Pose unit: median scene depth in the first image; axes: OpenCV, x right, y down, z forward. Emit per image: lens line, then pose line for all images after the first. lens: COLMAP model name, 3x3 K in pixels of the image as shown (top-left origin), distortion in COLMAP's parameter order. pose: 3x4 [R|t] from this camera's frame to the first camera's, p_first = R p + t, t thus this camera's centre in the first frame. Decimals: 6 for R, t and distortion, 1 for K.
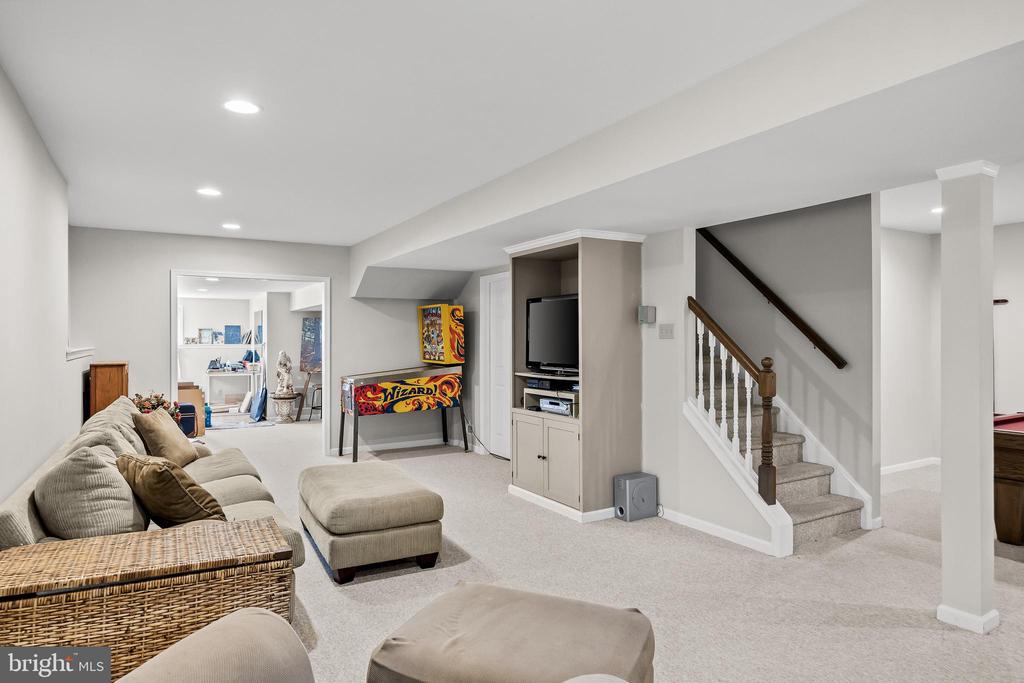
lens RADIAL K [[607.5, 0, 512.3], [0, 607.5, 338.3], [0, 0, 1]] dist [-0.008016, -0.001925]
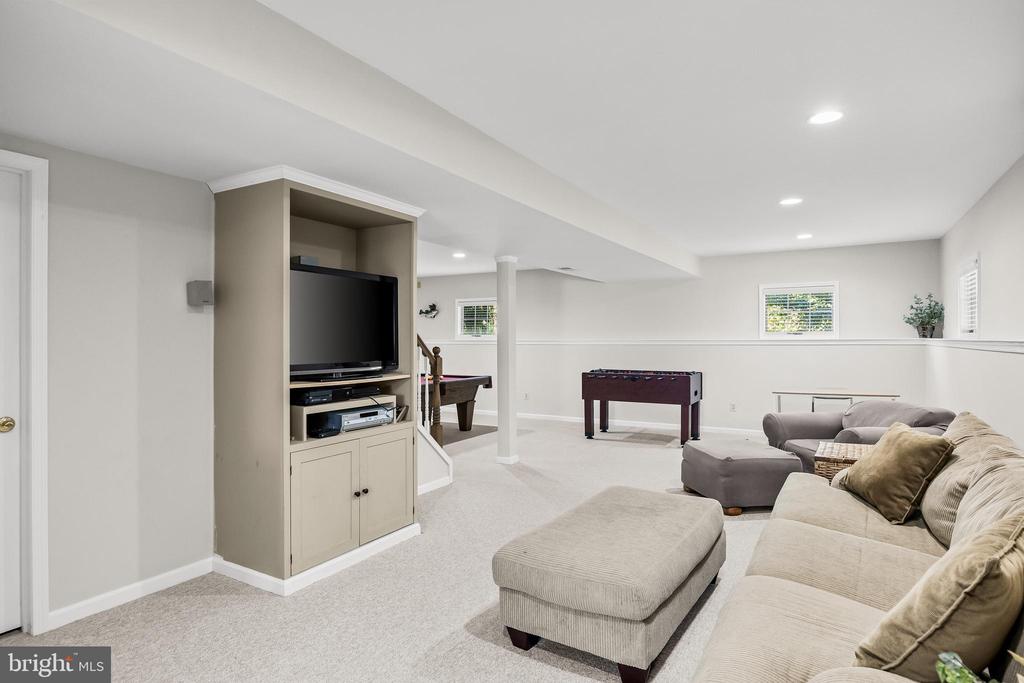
lens RADIAL K [[571.9, 0, 511.6], [0, 571.9, 340.6], [0, 0, 1]] dist [-0.002006, -0.000919]
pose [[-0.489683, 0.001468, 0.871899, -0.460871], [-0.001052, 0.999997, -0.002275, 0.012323], [-0.871900, -0.002031, -0.489680, 0.861889]]
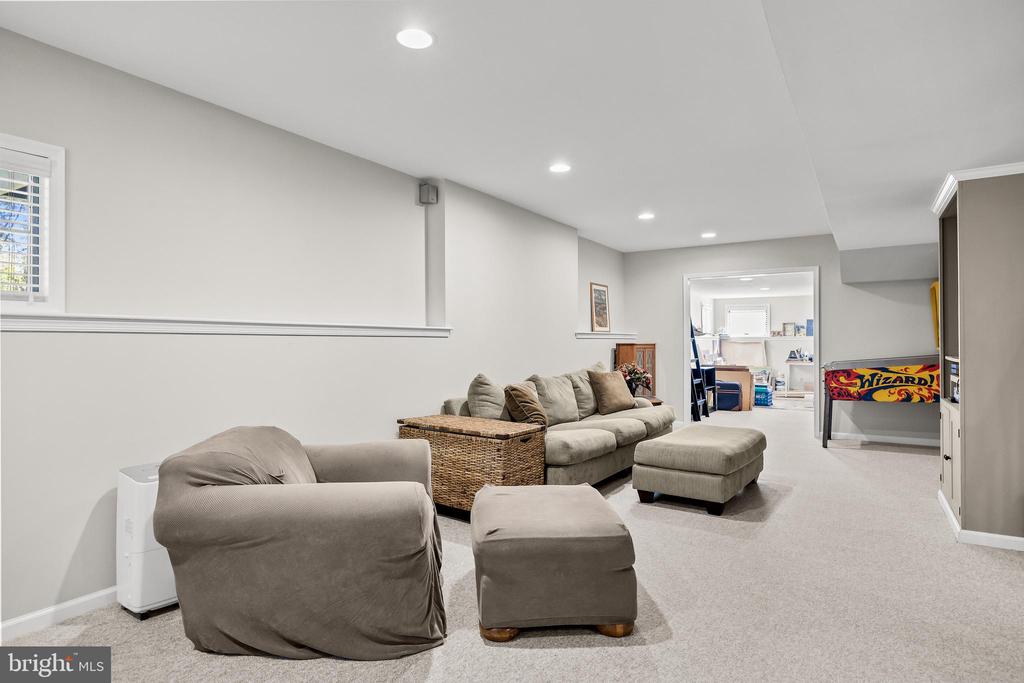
lens RADIAL K [[571.9, 0, 511.5], [0, 571.9, 342.1], [0, 0, 1]] dist [-0.002006, -0.000919]
pose [[0.445412, -0.000697, -0.895326, 0.355092], [0.002958, 0.999995, 0.000693, 0.028717], [0.895321, -0.002957, 0.445412, 0.099986]]
